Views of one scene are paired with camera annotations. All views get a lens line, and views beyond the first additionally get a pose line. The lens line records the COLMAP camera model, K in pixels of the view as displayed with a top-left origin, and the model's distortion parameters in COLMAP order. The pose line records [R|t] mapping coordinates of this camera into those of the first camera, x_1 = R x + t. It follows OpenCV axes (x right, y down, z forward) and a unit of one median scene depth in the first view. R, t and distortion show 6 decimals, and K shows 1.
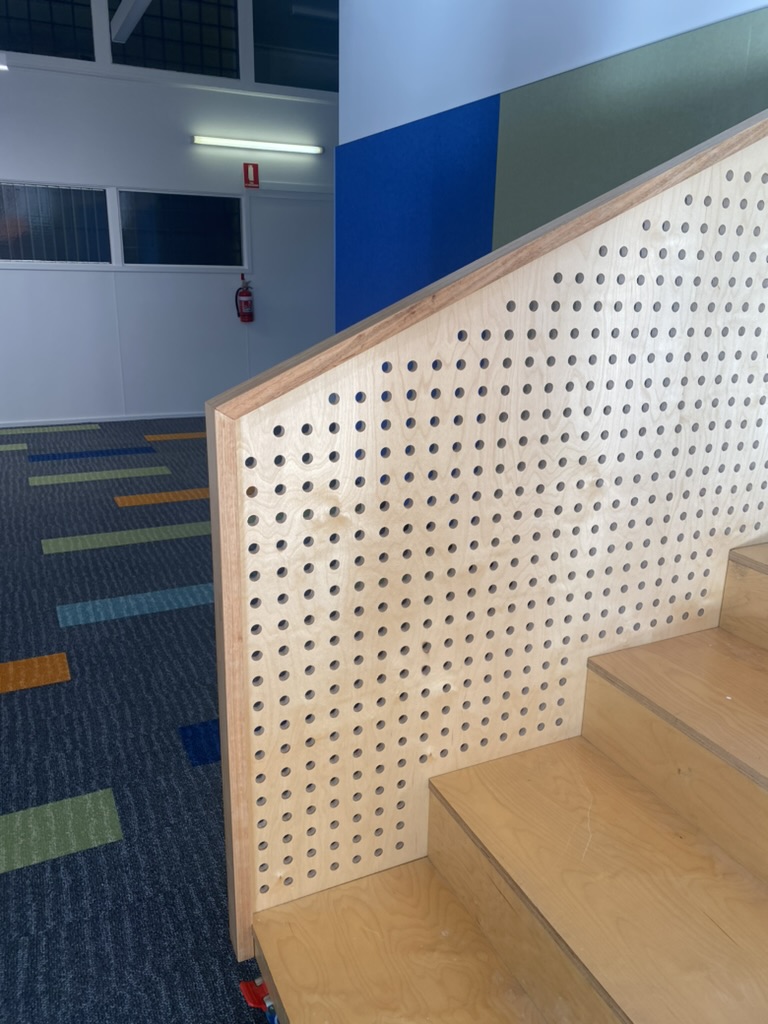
lens RADIAL K [[782.6, 0, 384.0], [0, 782.6, 512.0], [0, 0, 1]] dist [0.147896, -0.388172]
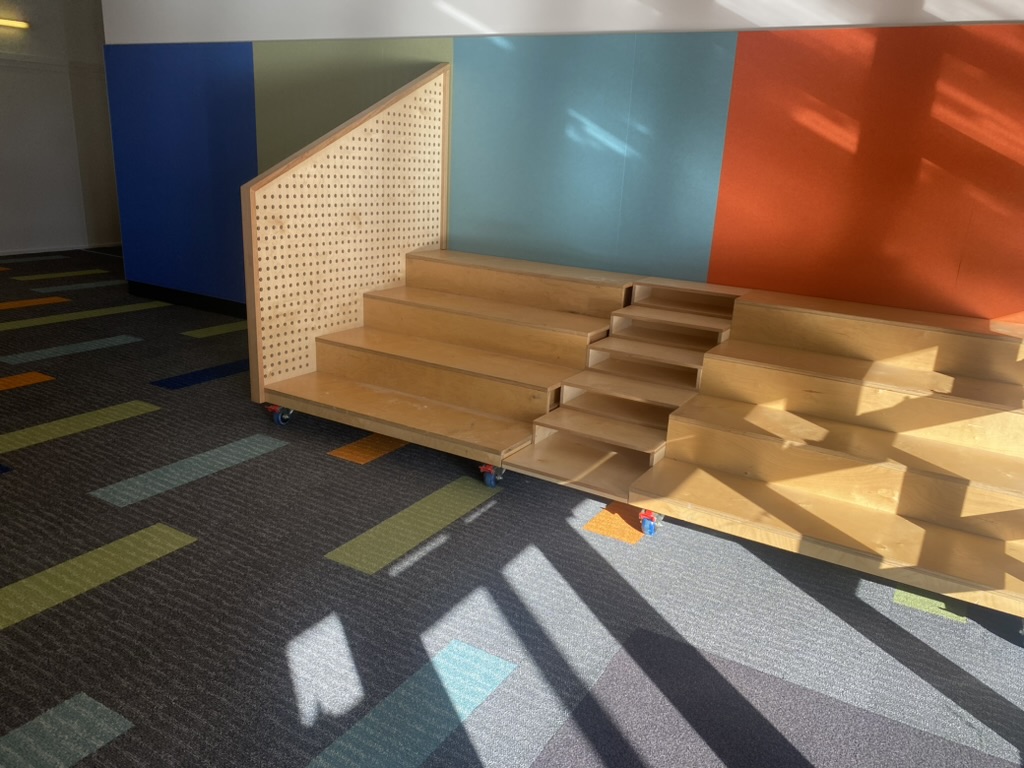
lens RADIAL K [[772.1, 0, 512.0], [0, 772.1, 384.0], [0, 0, 1]] dist [0.008558, -0.003875]
pose [[0.830292, -0.138351, 0.539884, -0.808654], [0.133730, 0.989855, 0.047997, 0.454190], [-0.541047, 0.032347, 0.840370, -1.506073]]
